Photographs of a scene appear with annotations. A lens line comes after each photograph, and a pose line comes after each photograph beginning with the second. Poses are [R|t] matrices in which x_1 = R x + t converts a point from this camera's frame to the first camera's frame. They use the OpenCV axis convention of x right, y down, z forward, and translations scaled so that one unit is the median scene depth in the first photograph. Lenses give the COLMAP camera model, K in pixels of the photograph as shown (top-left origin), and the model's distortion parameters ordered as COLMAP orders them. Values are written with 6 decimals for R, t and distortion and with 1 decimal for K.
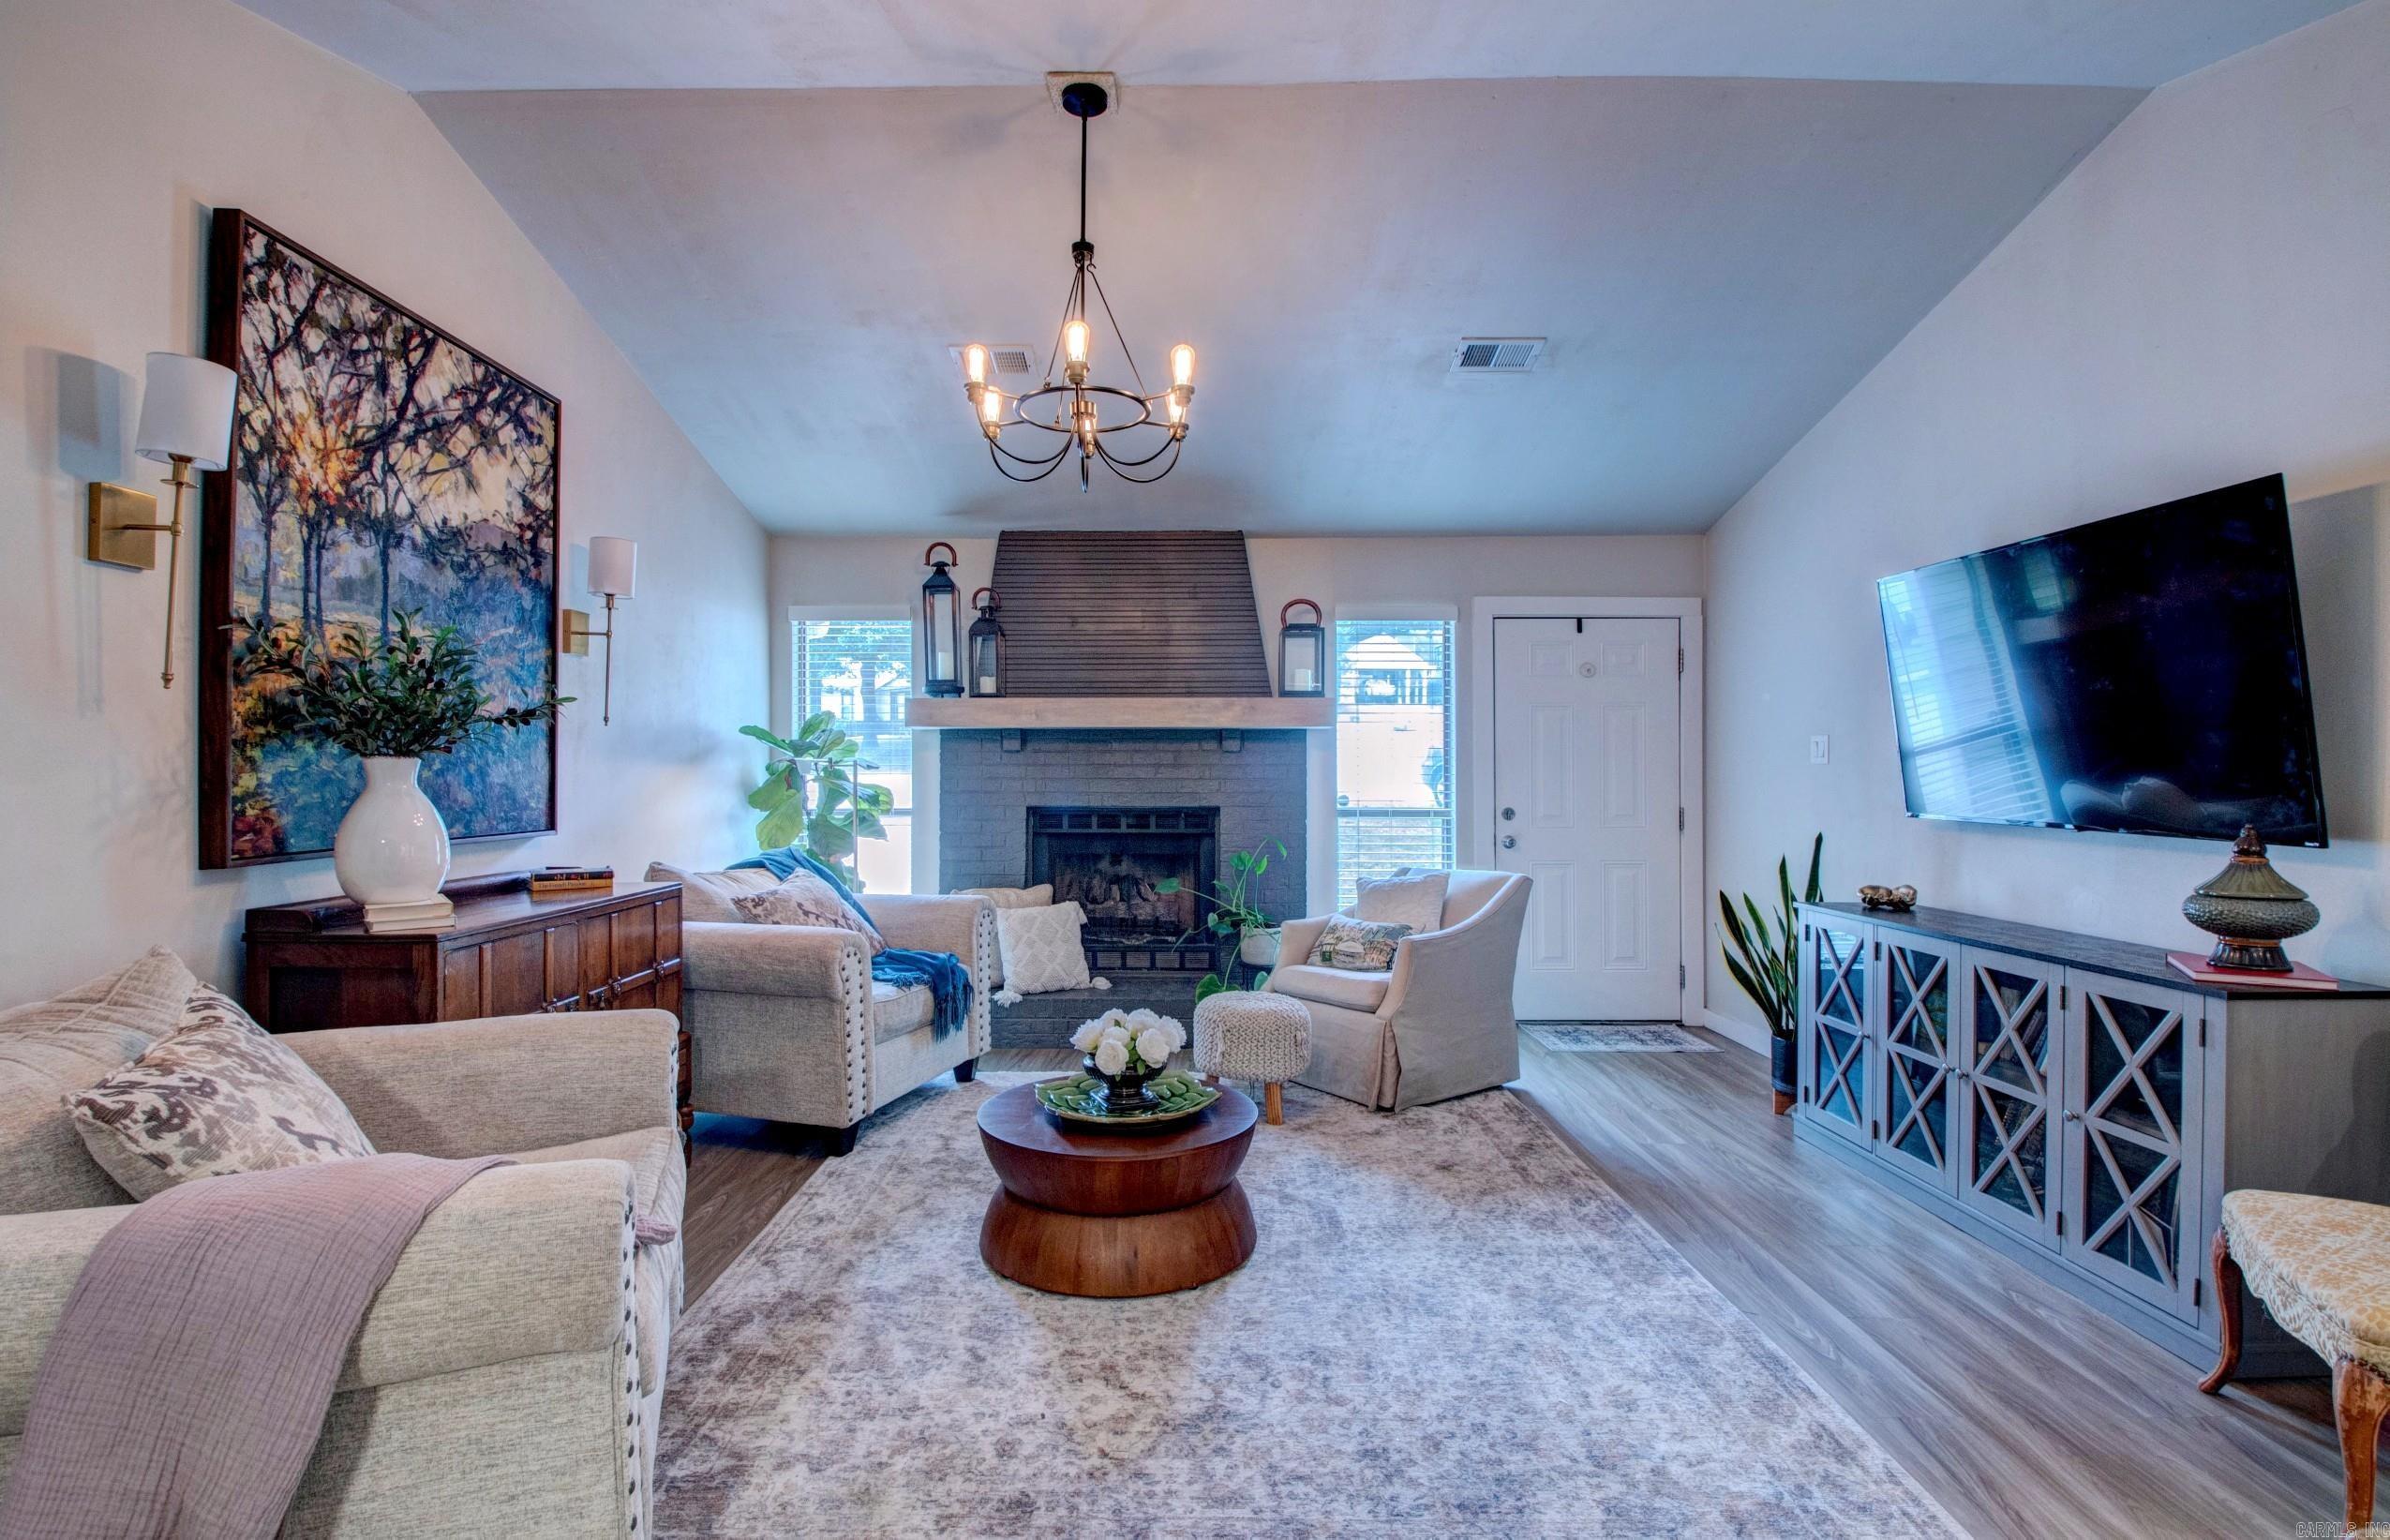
lens RADIAL K [[1155.3, 0, 1190.5], [0, 1155.3, 758.6], [0, 0, 1]] dist [0.017726, -0.033897]
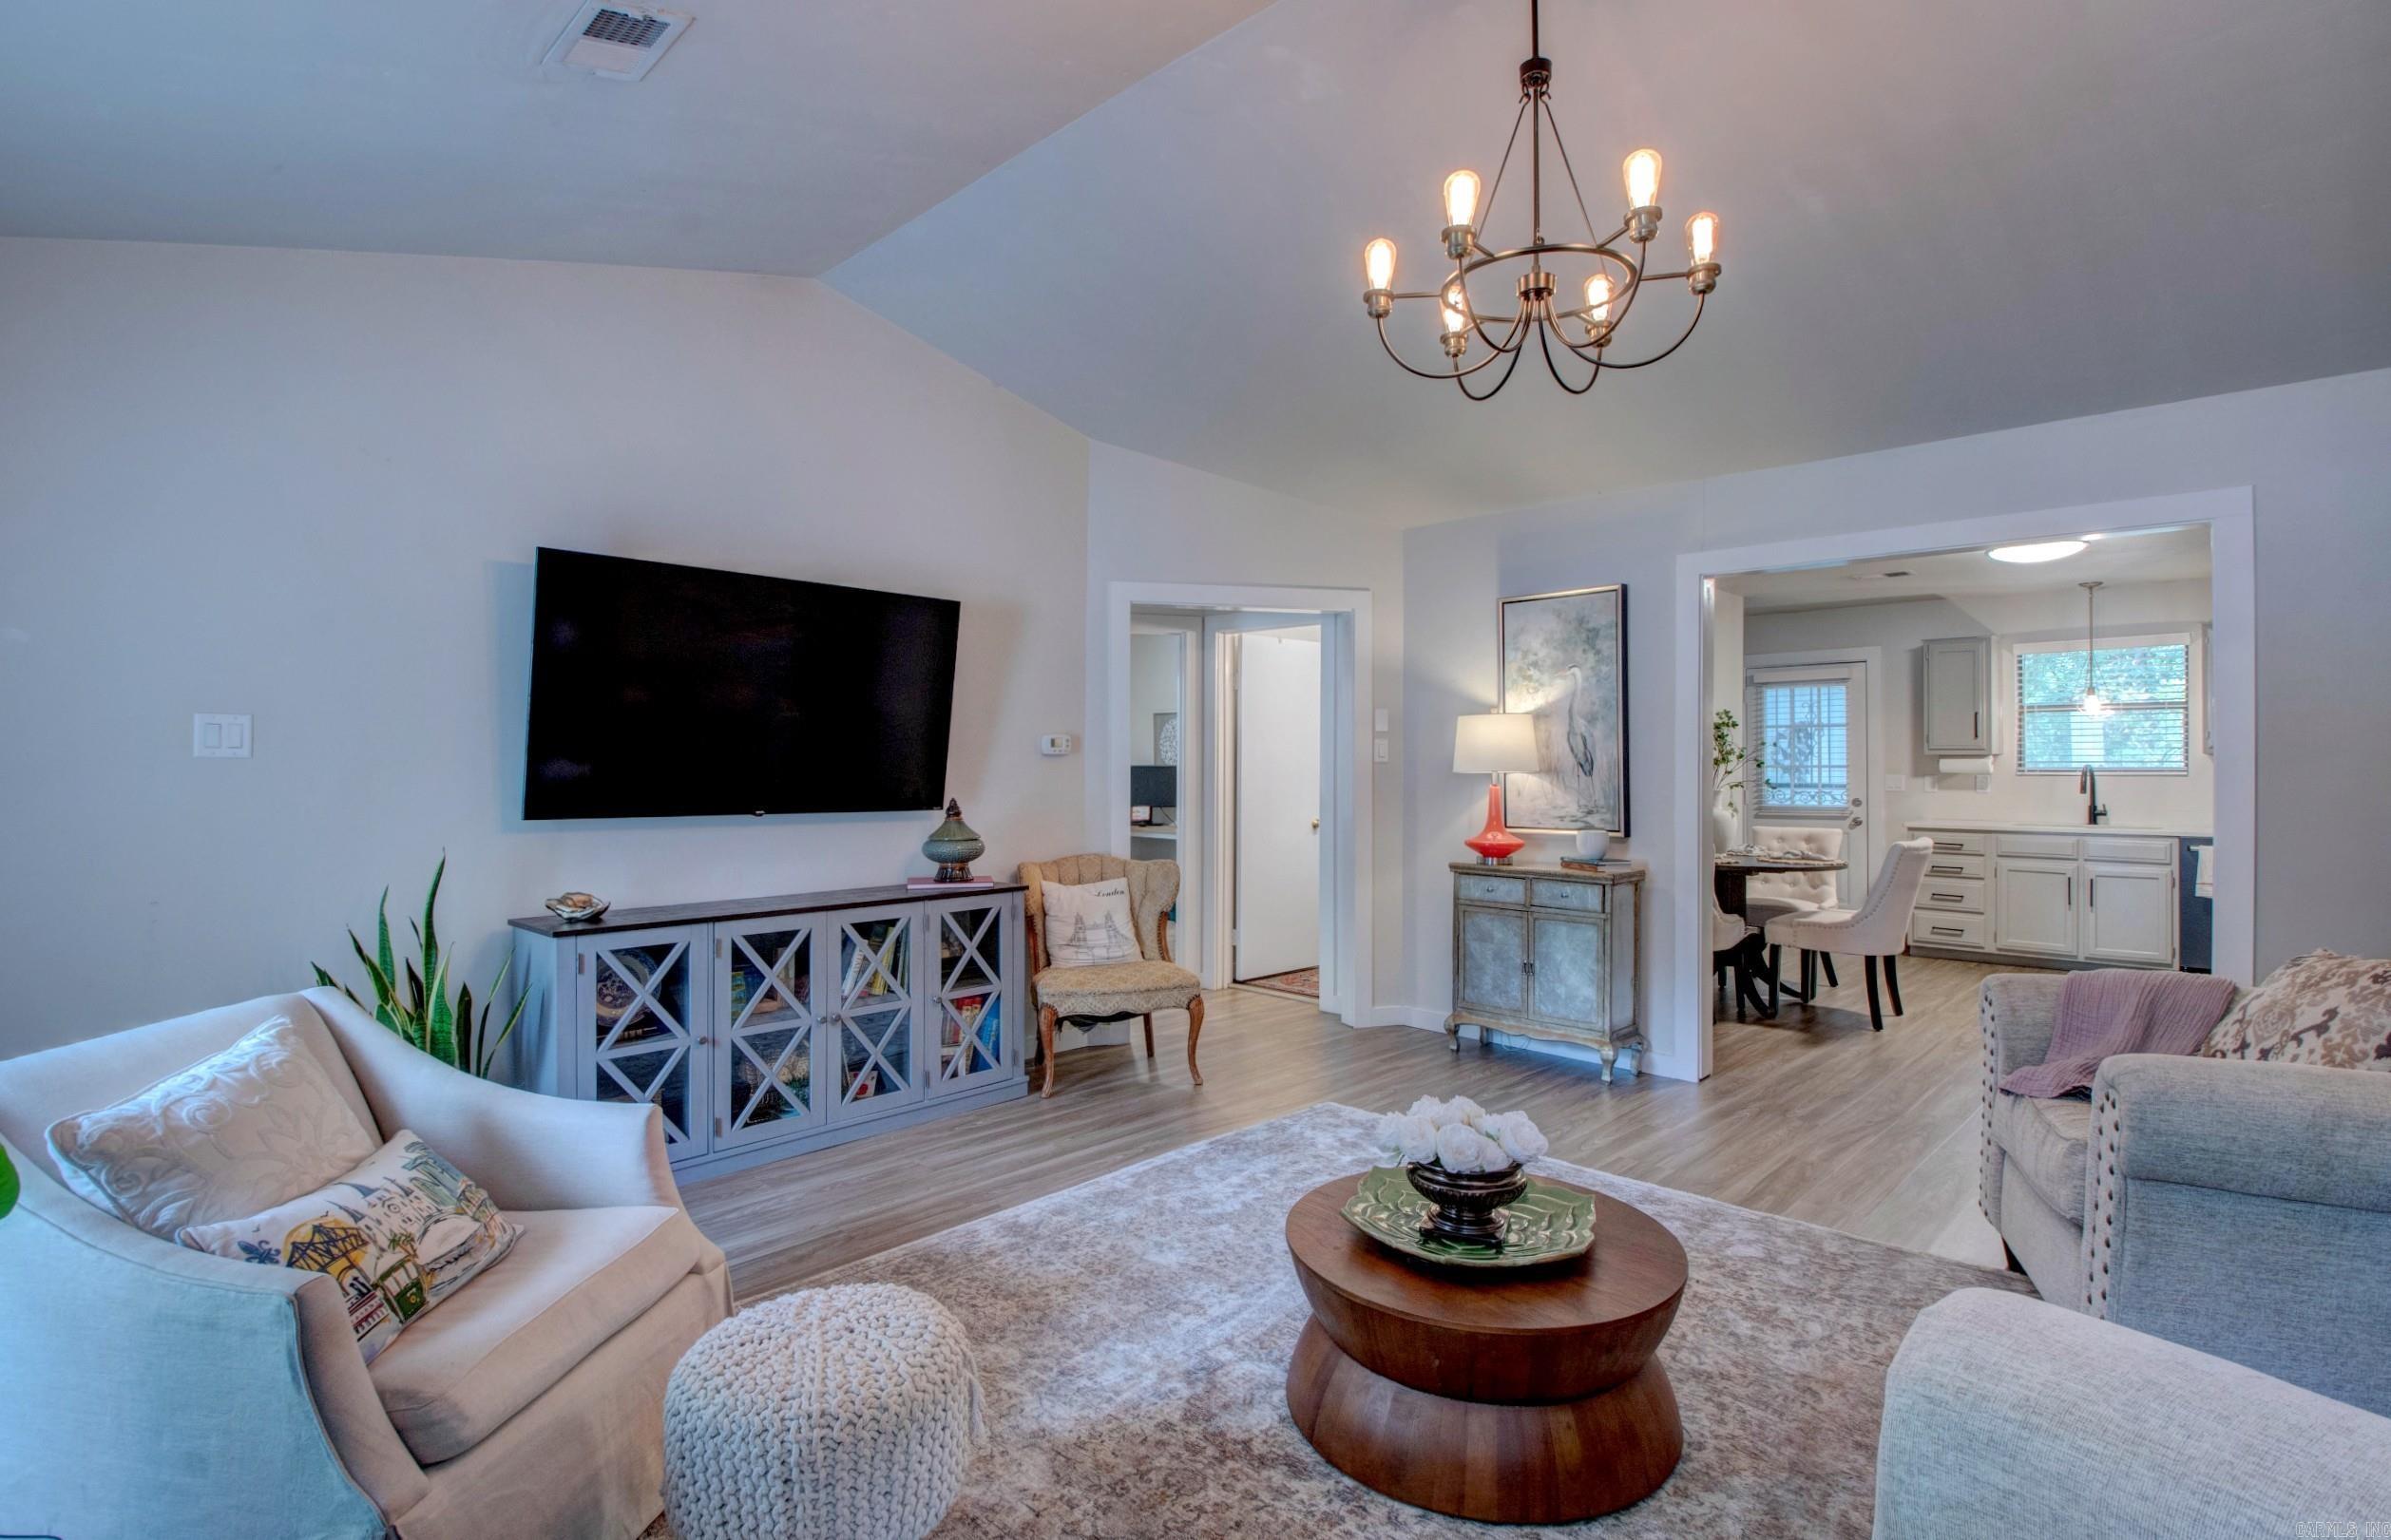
lens RADIAL K [[1123.7, 0, 1167.5], [0, 1123.7, 761.3], [0, 0, 1]] dist [0.021679, -0.029699]
pose [[-0.709179, 0.000053, 0.705029, -0.391142], [-0.010153, 0.999896, -0.010288, 0.012074], [-0.704956, -0.014454, -0.709104, 1.514361]]
